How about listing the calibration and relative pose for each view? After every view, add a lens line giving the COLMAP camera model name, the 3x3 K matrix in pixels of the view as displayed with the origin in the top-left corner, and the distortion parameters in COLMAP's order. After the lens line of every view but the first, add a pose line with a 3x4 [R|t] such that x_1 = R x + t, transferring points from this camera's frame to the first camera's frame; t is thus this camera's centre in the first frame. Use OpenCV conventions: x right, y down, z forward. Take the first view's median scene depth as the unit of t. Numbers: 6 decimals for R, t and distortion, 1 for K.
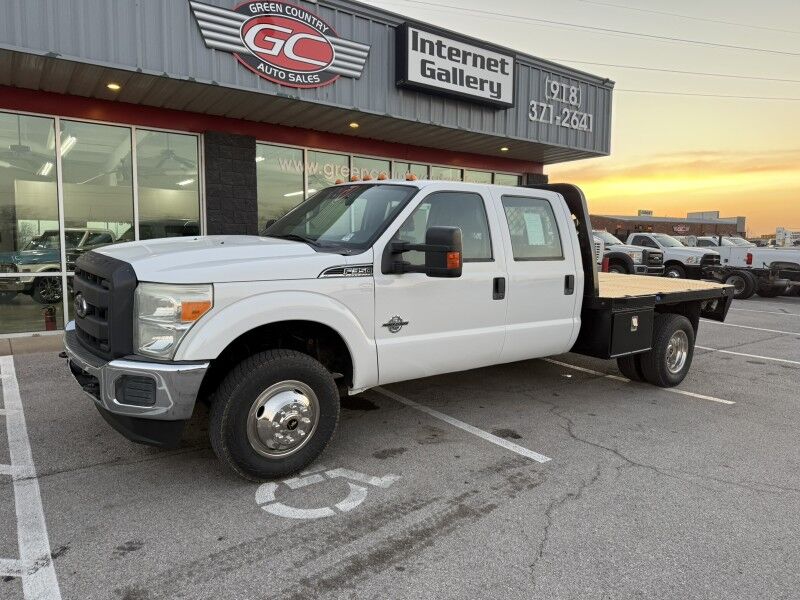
lens RADIAL K [[563.9, 0, 397.5], [0, 563.9, 298.5], [0, 0, 1]] dist [0.032539, -0.035790]
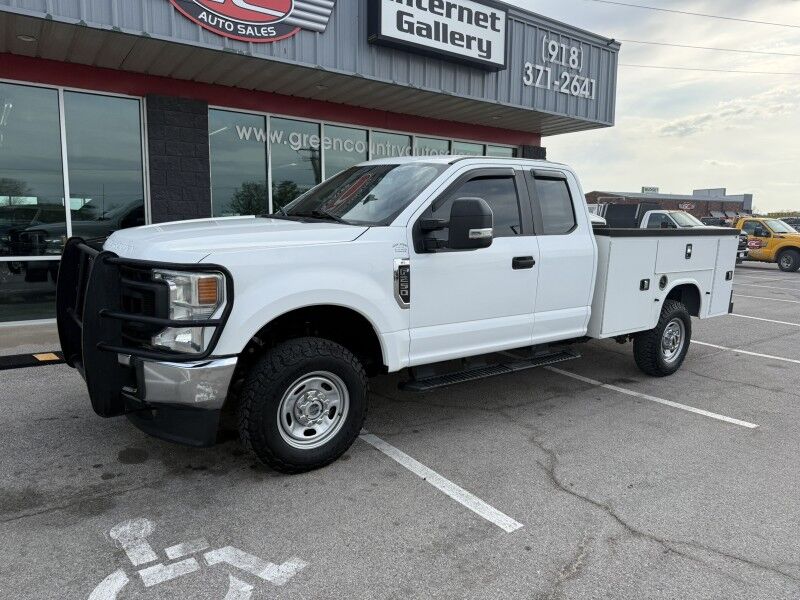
lens RADIAL K [[571.0, 0, 400.0], [0, 571.0, 300.0], [0, 0, 1]] dist [-0.003846, 0.001998]
pose [[0.999995, 0.002695, 0.001614, 0.041924], [-0.002761, 0.999095, 0.042436, -0.016713], [-0.001498, -0.042440, 0.999098, 0.102077]]
